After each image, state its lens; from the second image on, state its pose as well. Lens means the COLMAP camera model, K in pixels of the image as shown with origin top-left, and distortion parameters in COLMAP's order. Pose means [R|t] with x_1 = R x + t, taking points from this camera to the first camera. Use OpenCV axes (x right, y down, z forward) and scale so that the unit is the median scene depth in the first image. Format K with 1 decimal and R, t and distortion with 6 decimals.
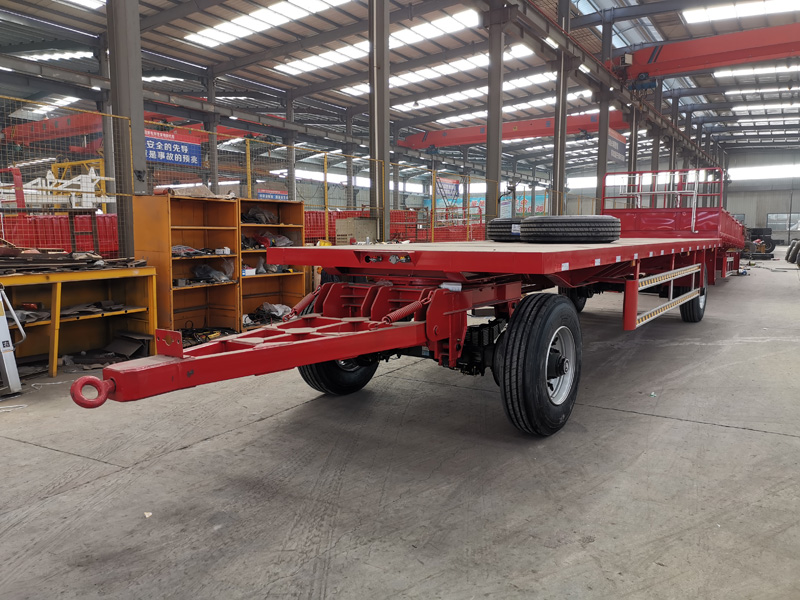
lens RADIAL K [[620.2, 0, 398.3], [0, 620.2, 301.4], [0, 0, 1]] dist [0.062198, -0.055450]
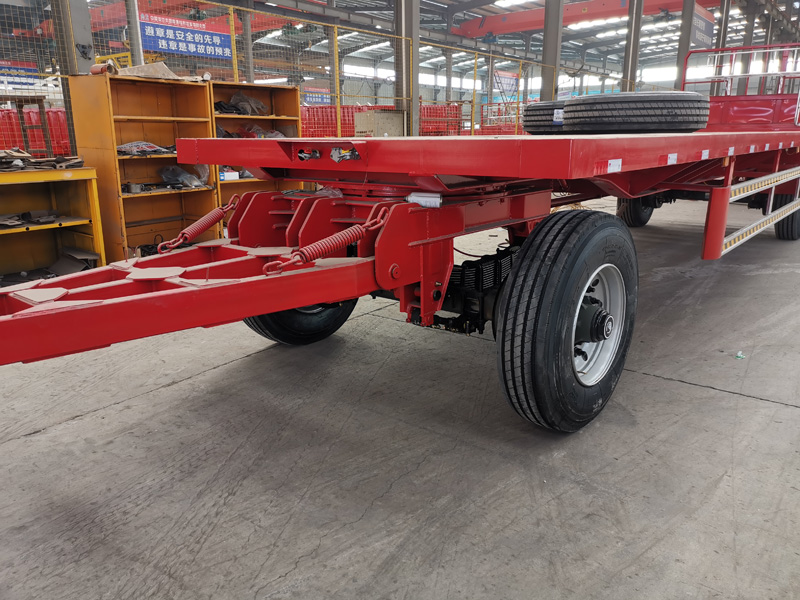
lens RADIAL K [[620.2, 0, 398.3], [0, 620.2, 301.4], [0, 0, 1]] dist [0.062198, -0.055450]
pose [[0.995765, 0.019423, -0.089863, 0.082419], [-0.005741, 0.988658, 0.150075, -0.011322], [0.091759, -0.148923, 0.984582, 0.261238]]
